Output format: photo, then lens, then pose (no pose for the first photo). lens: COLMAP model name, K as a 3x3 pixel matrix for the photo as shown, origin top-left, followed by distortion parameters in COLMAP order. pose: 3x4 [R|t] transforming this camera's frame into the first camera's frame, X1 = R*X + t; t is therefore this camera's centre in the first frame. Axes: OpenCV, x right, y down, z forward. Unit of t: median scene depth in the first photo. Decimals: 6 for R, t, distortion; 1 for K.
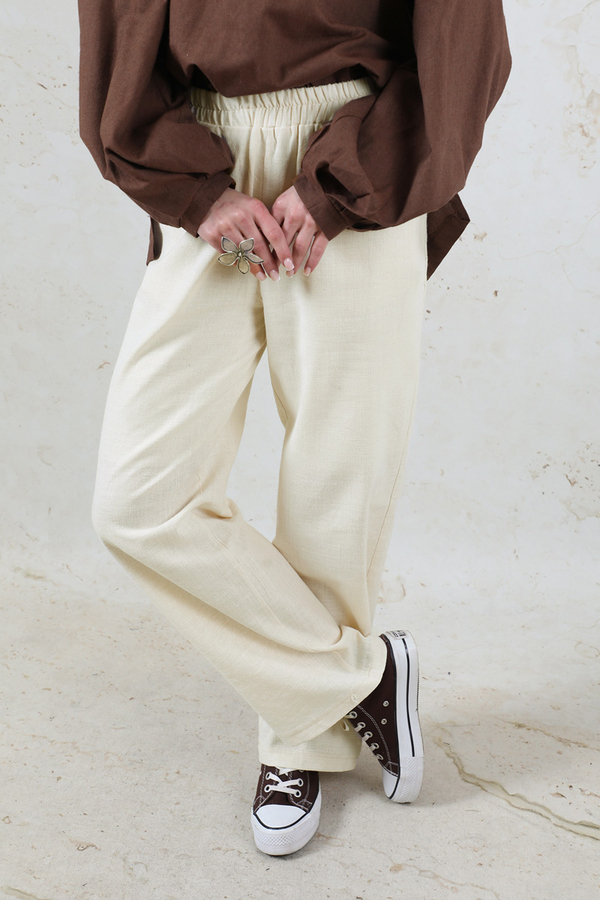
lens RADIAL K [[1446.0, 0, 325.3], [0, 1446.0, 428.8], [0, 0, 1]] dist [0.183893, 0.048464]
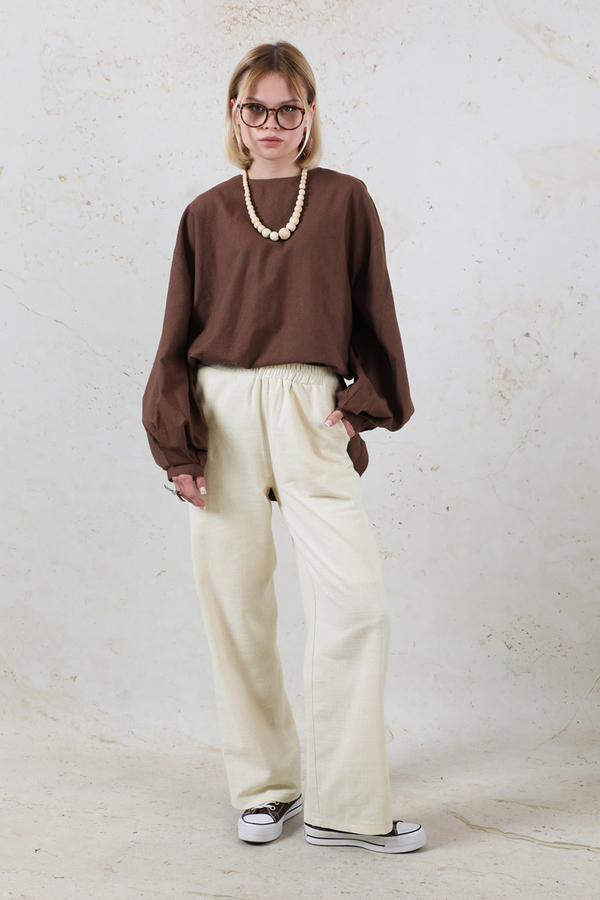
lens RADIAL K [[1739.4, 0, 285.4], [0, 1739.4, 425.9], [0, 0, 1]] dist [0.238569, -0.203144]
pose [[0.991335, -0.024527, 0.129050, -0.268352], [0.051380, 0.976546, -0.209088, 0.183238], [-0.120895, 0.213907, 0.969344, -0.667882]]
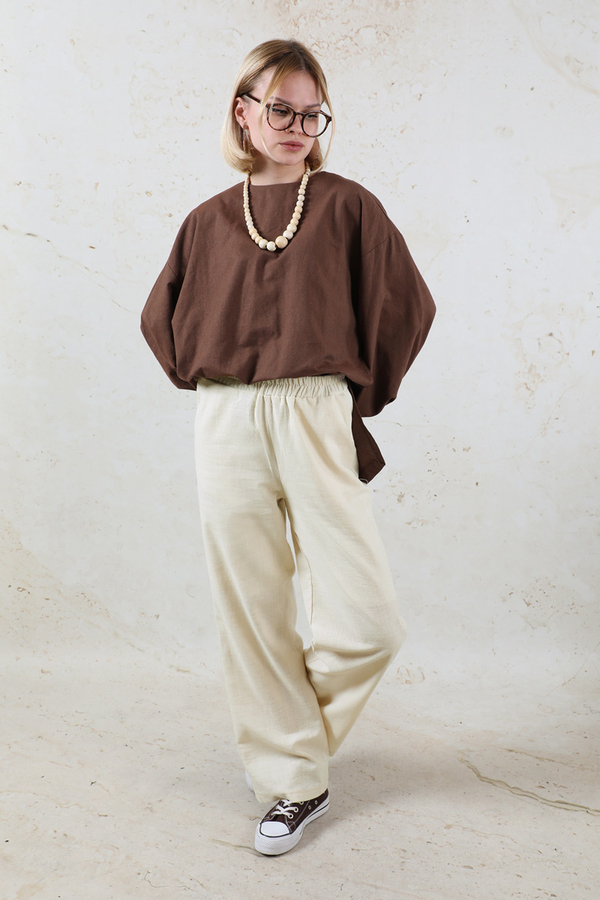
lens RADIAL K [[1128.4, 0, 312.0], [0, 1128.4, 427.2], [0, 0, 1]] dist [0.106229, 0.066136]
pose [[0.999315, -0.005002, 0.036665, -0.119395], [0.011382, 0.984339, -0.175918, 0.068404], [-0.035211, 0.176215, 0.983722, -0.262145]]
